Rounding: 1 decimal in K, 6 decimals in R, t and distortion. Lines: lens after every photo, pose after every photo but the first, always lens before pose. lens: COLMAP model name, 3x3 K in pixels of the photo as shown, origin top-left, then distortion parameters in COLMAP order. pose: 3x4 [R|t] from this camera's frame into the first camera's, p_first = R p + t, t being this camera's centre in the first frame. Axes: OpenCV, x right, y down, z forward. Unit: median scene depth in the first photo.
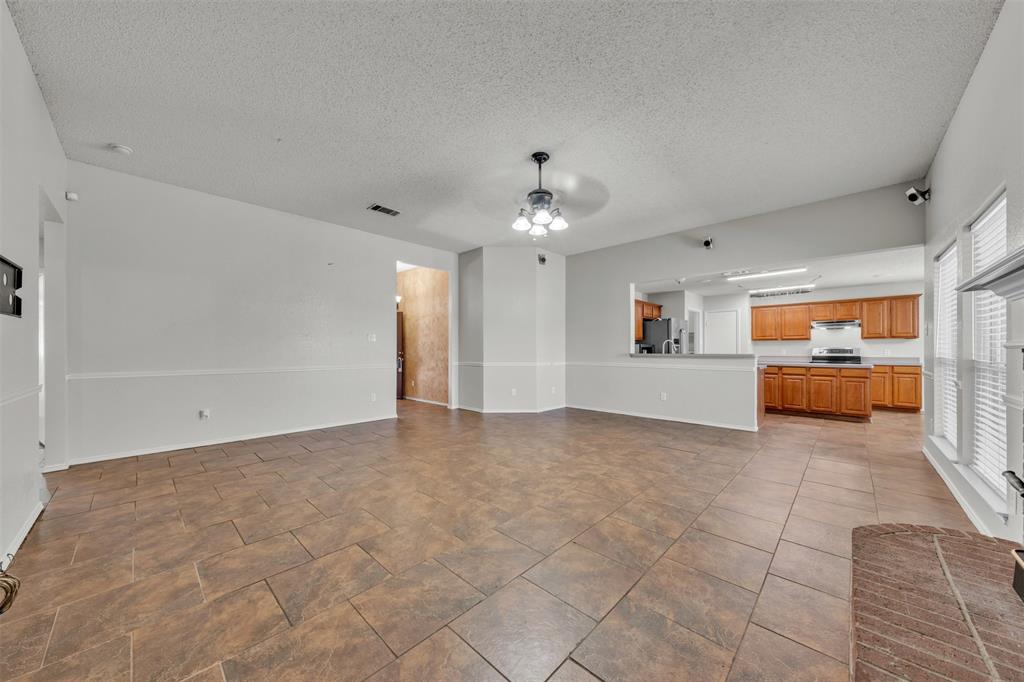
lens RADIAL K [[353.3, 0, 514.5], [0, 353.3, 347.9], [0, 0, 1]] dist [0.001157, -0.000153]
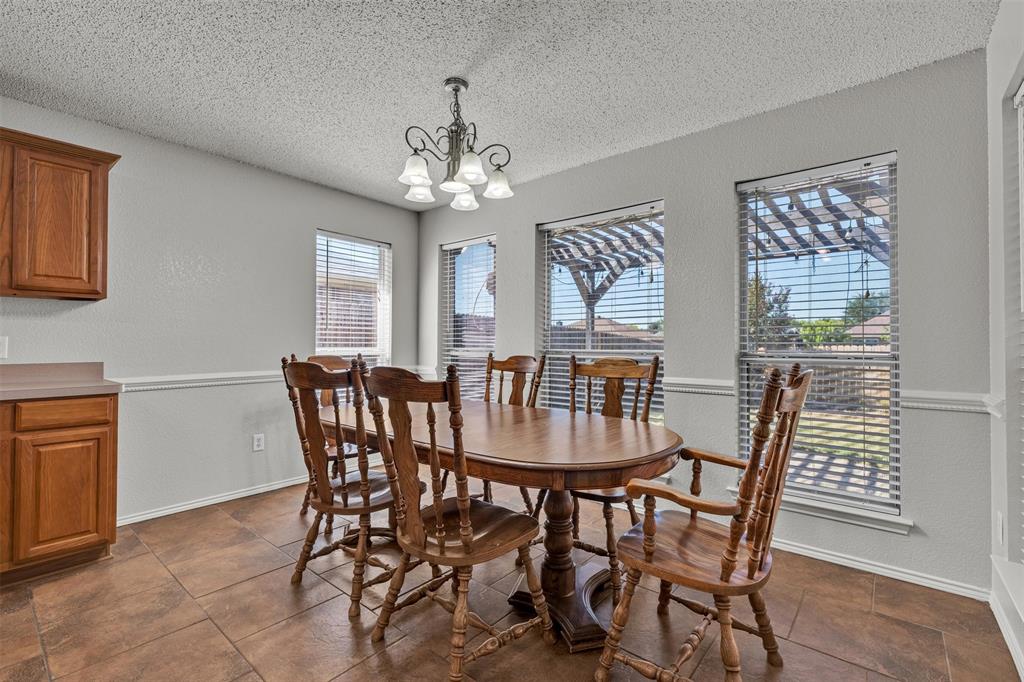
lens RADIAL K [[452.3, 0, 513.3], [0, 452.3, 341.2], [0, 0, 1]] dist [0.000371, 0.000275]
pose [[-0.073120, 0.009947, 0.997274, 0.667598], [-0.007875, 0.999913, -0.010550, 0.007957], [-0.997292, -0.008625, -0.073036, 0.620171]]
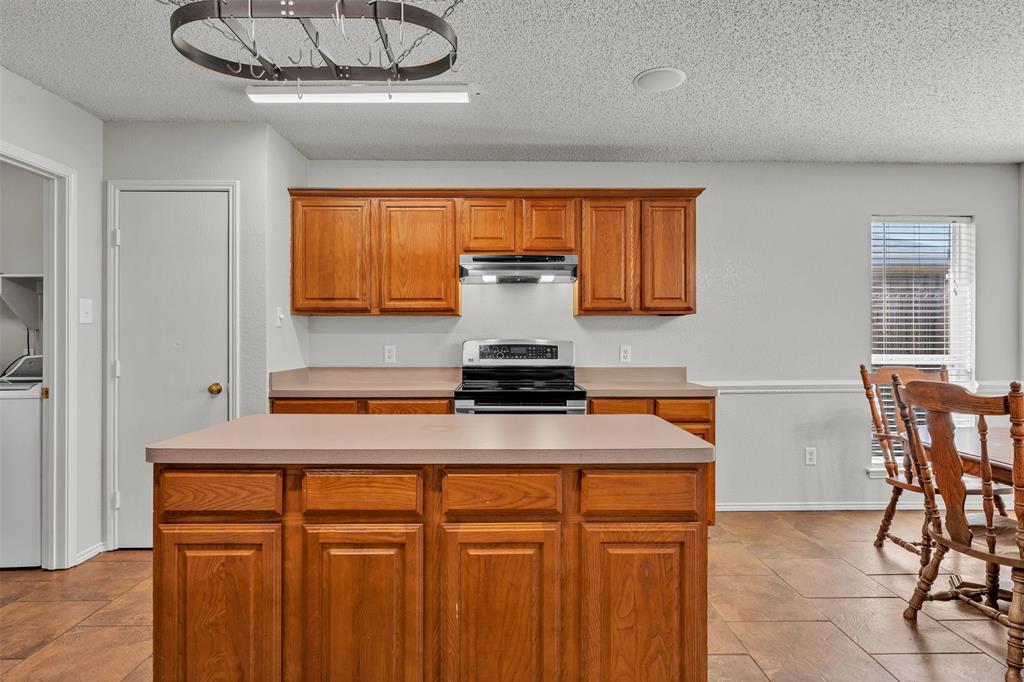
lens RADIAL K [[548.4, 0, 514.7], [0, 548.4, 340.7], [0, 0, 1]] dist [0.004658, 0.001436]
pose [[0.707925, -0.000044, 0.706288, 0.574419], [-0.005718, 0.999967, 0.005794, -0.003696], [-0.706265, -0.008140, 0.707901, 0.673532]]
